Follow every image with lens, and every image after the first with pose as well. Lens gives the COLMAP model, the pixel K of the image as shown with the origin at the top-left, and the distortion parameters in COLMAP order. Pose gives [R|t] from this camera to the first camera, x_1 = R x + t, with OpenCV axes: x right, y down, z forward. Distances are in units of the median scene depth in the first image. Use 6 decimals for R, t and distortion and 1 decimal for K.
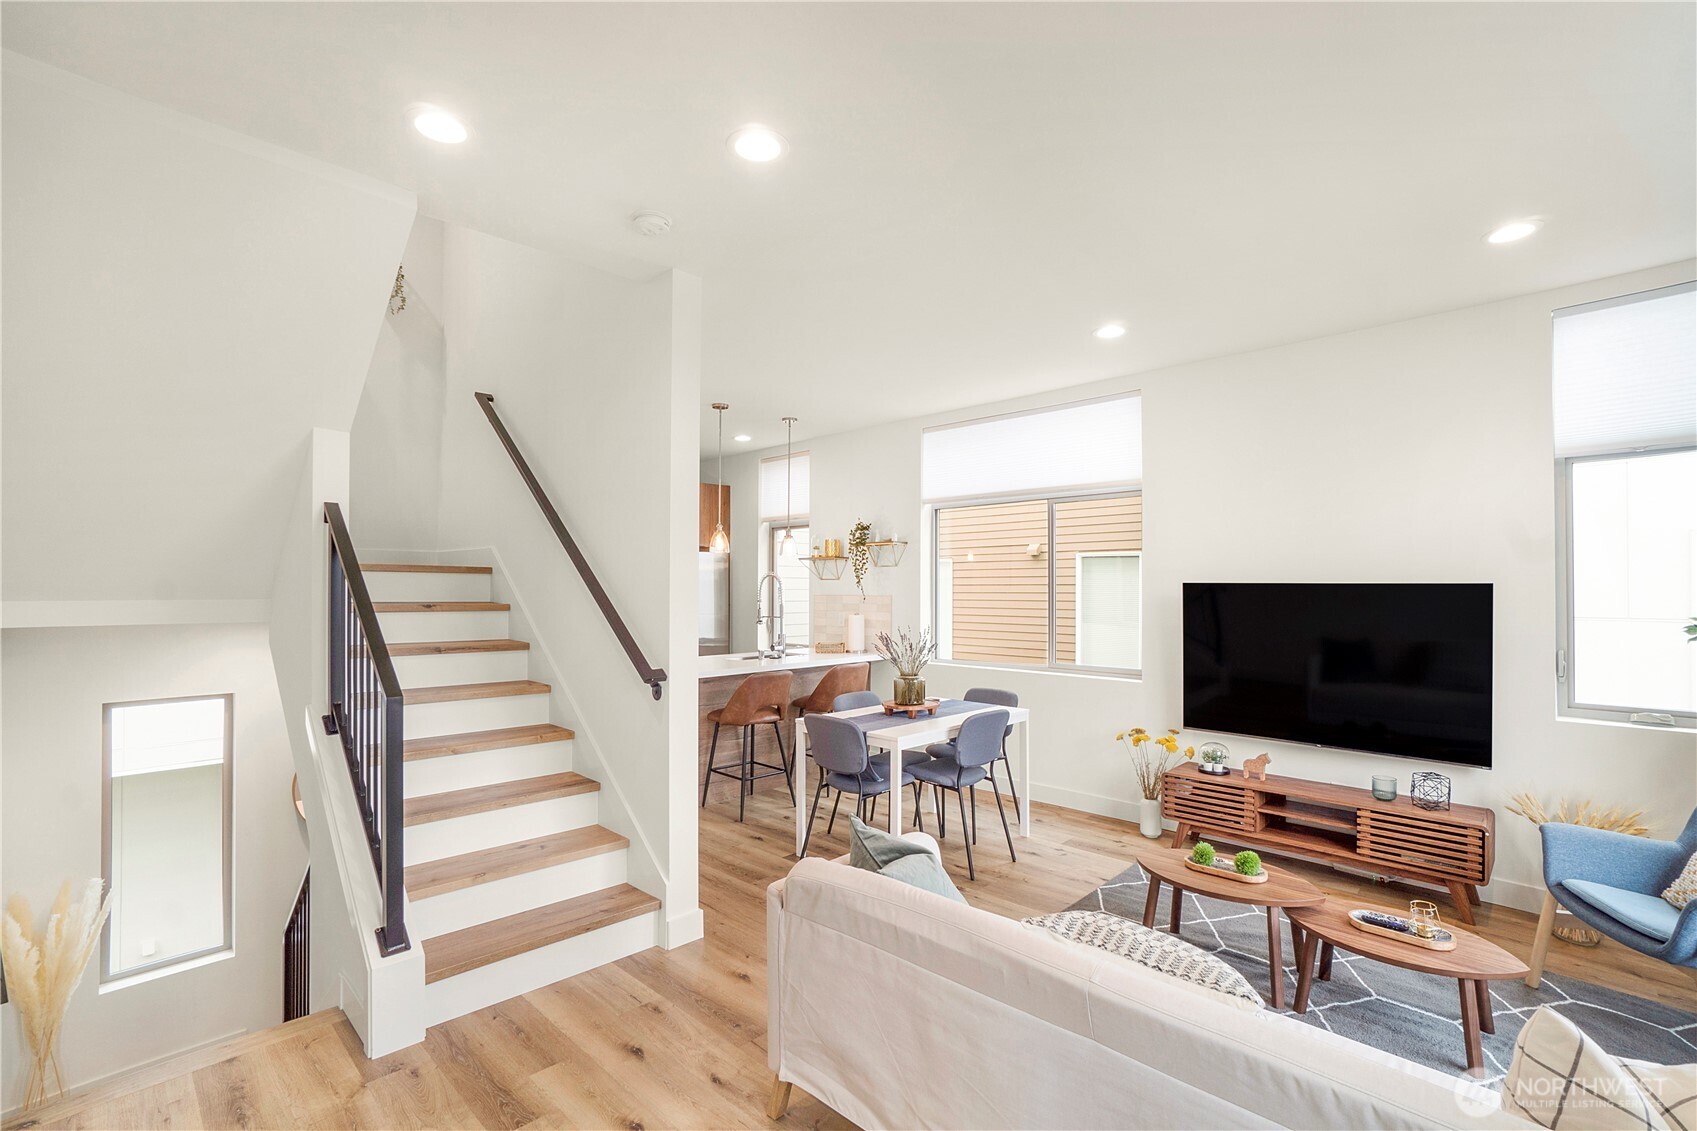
lens RADIAL K [[781.7, 0, 848.5], [0, 781.7, 565.5], [0, 0, 1]] dist [-0.002057, -0.000179]
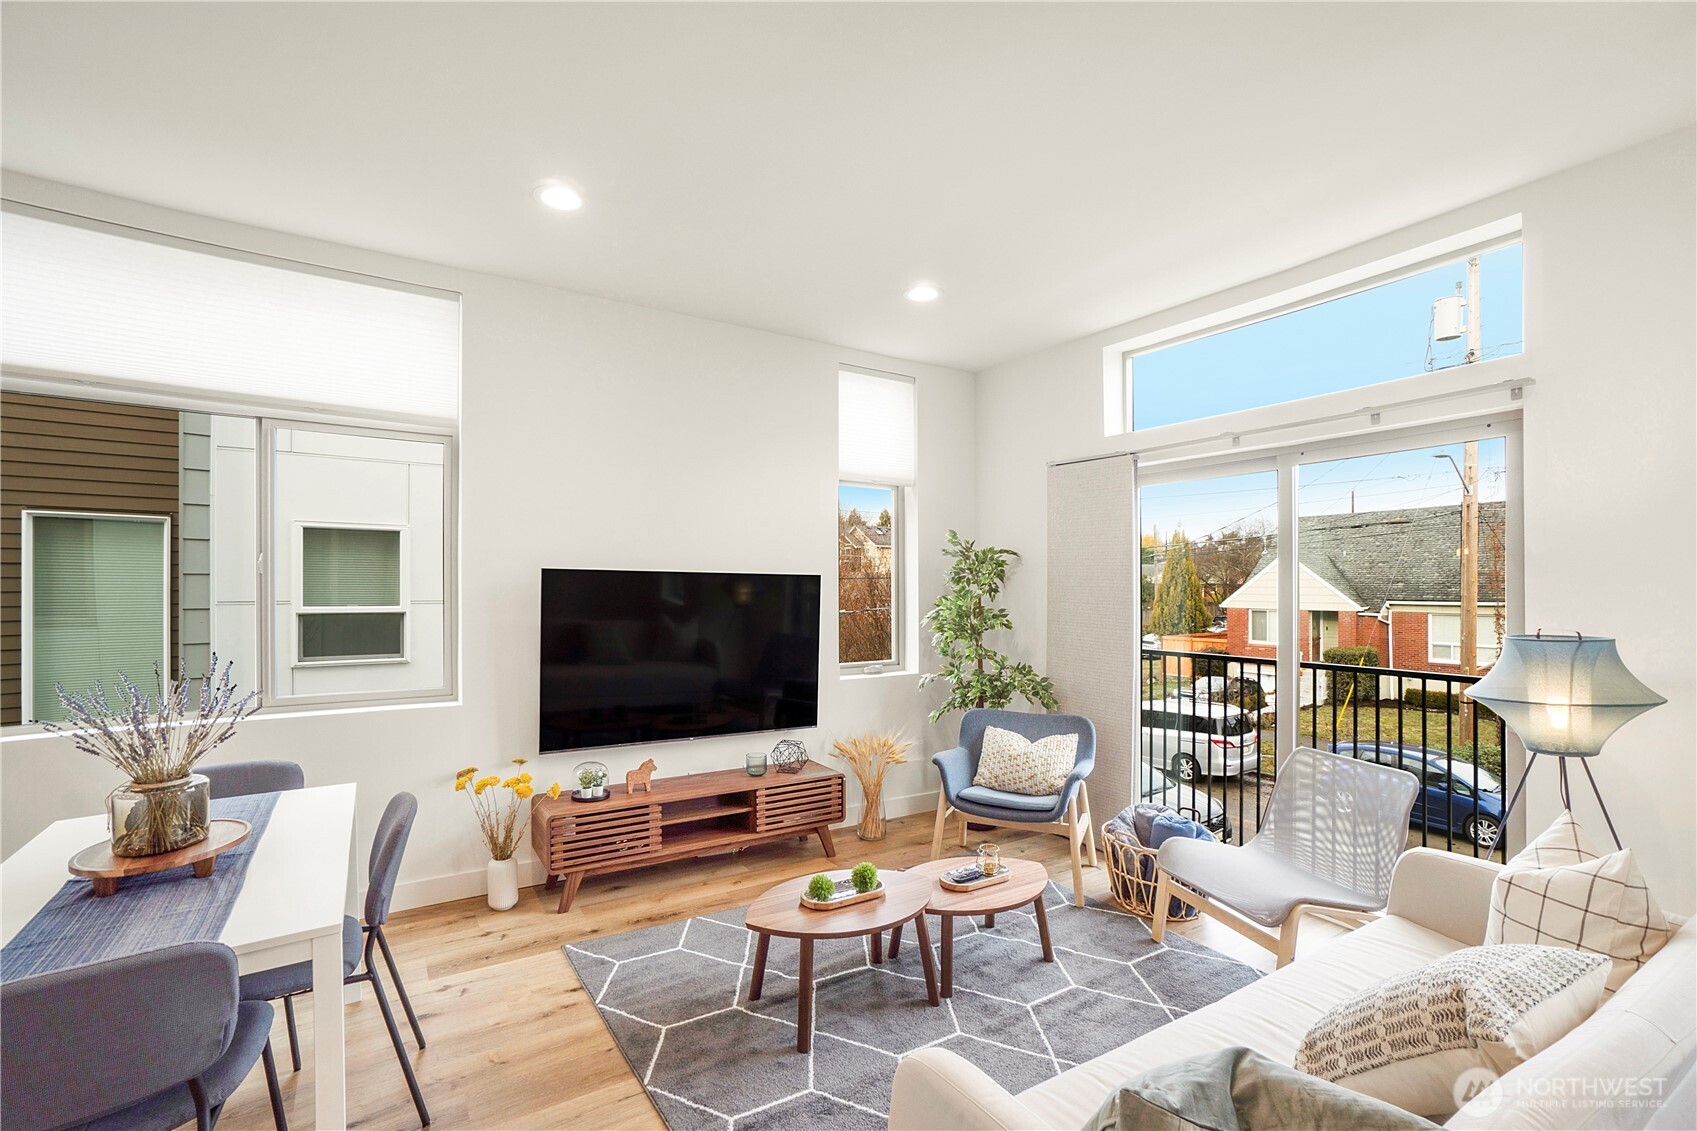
lens RADIAL K [[781.7, 0, 848.5], [0, 781.7, 565.5], [0, 0, 1]] dist [-0.002057, -0.000179]
pose [[0.209586, 0.012027, 0.977716, -0.290096], [-0.043072, 0.999067, -0.003056, 0.009395], [-0.976841, -0.041472, 0.209909, 0.568859]]
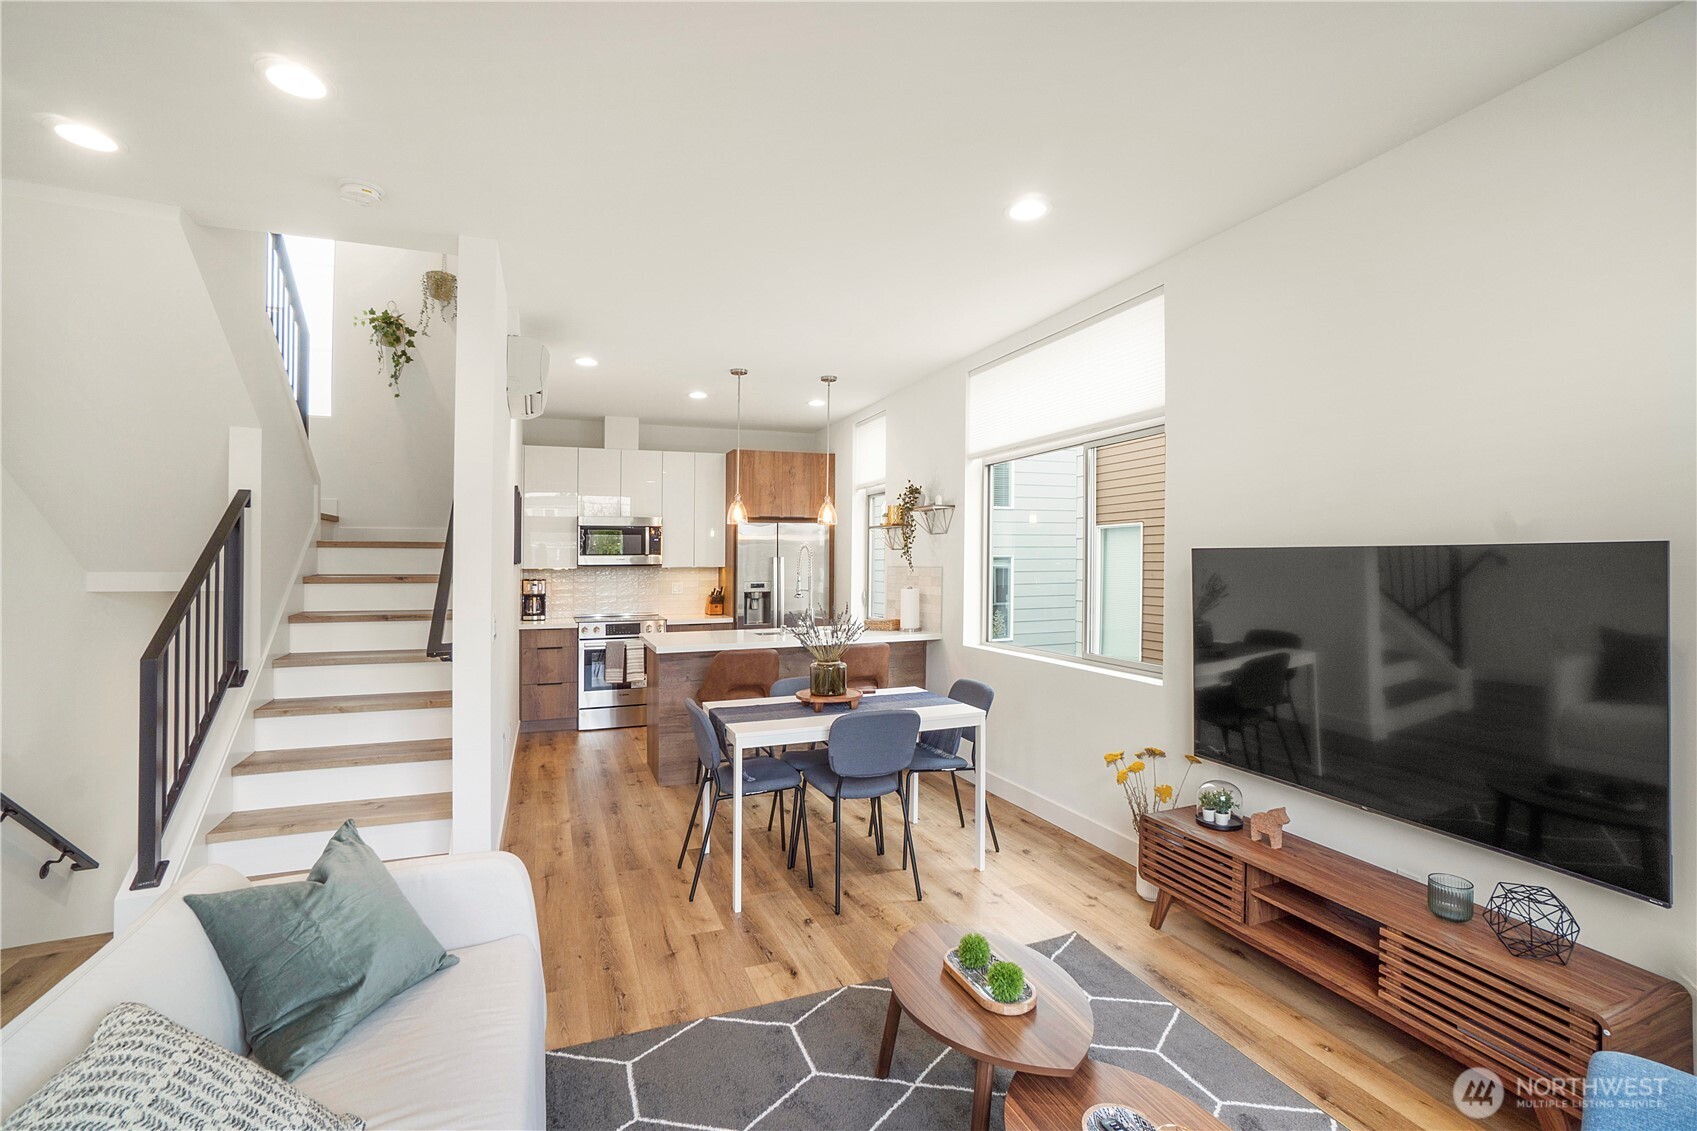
lens RADIAL K [[768.1, 0, 797.4], [0, 768.1, 547.7], [0, 0, 1]] dist [-0.044333, 0.036105]
pose [[0.900881, -0.014270, -0.433832, 0.428308], [0.020639, 0.999737, 0.009975, 0.007742], [0.433576, -0.017940, 0.900938, 0.243370]]
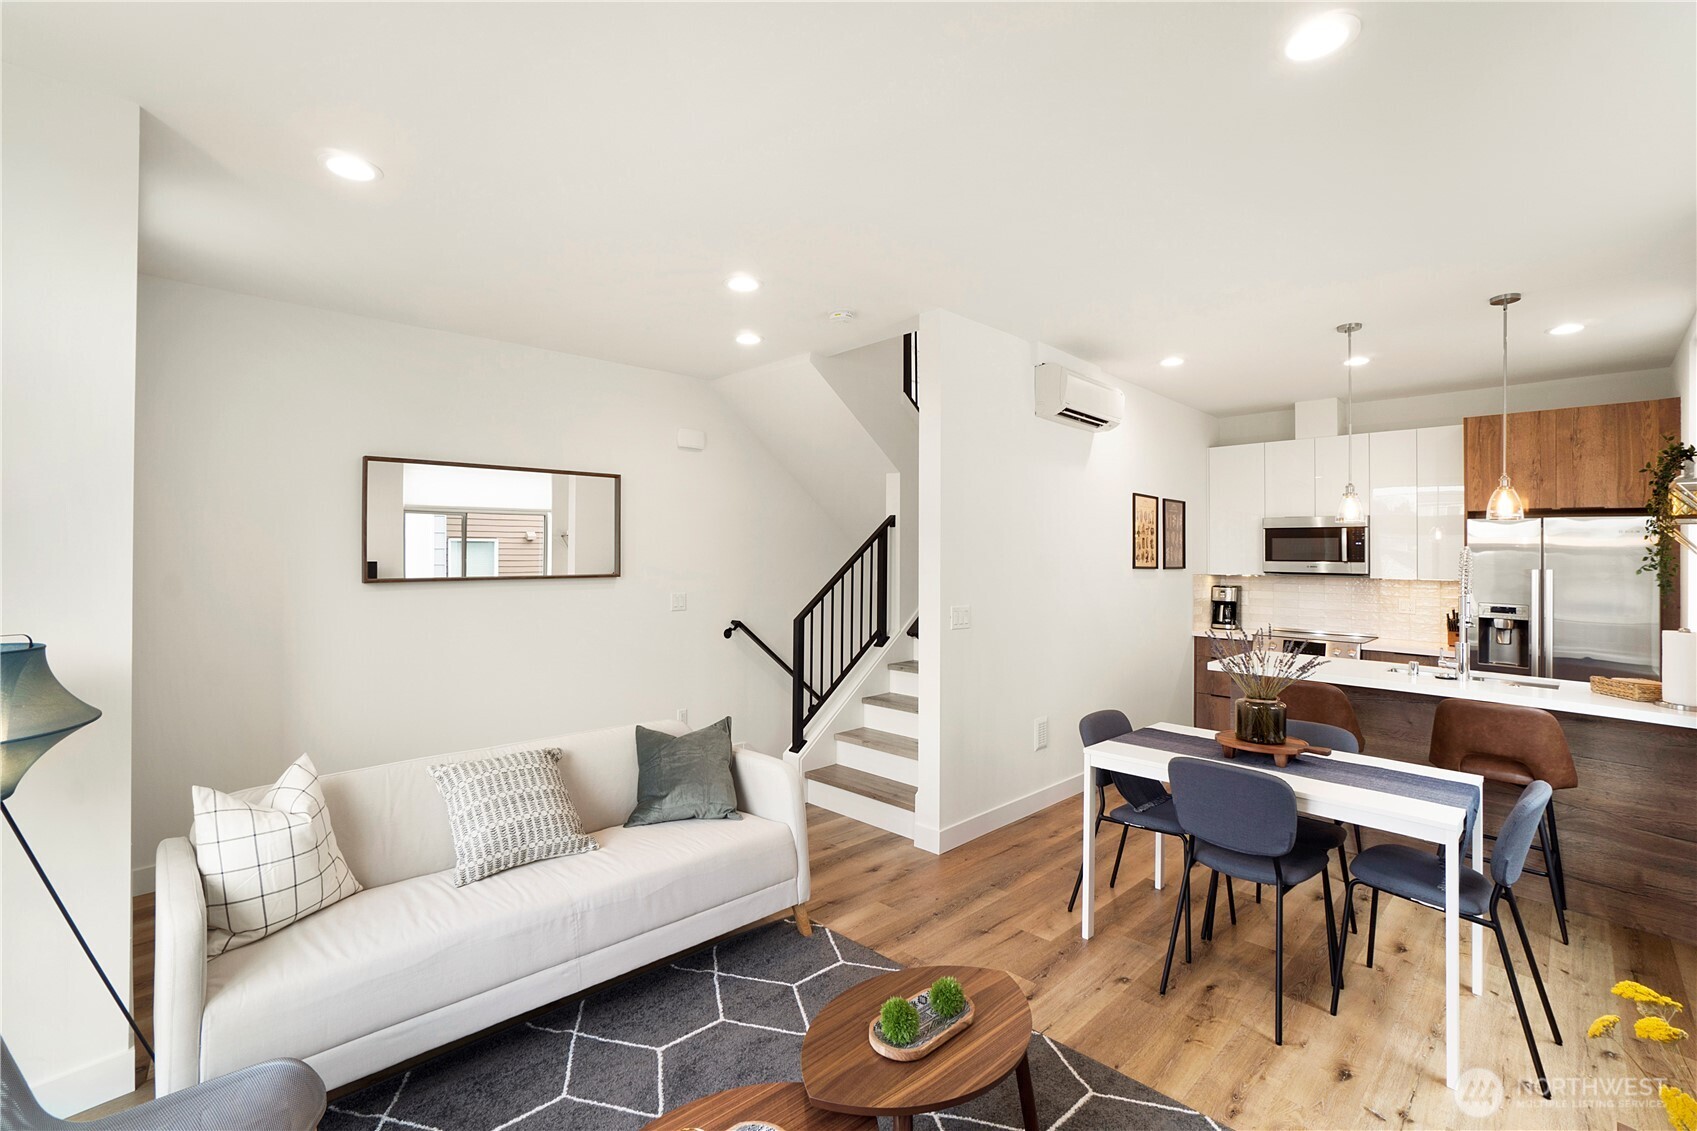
lens RADIAL K [[785.8, 0, 852.7], [0, 785.8, 560.1], [0, 0, 1]] dist [0.034026, 0.000187]
pose [[-0.008933, 0.000028, -0.999960, 0.781914], [0.016004, 0.999872, -0.000115, 0.013680], [0.999832, -0.016005, -0.008932, 0.668502]]
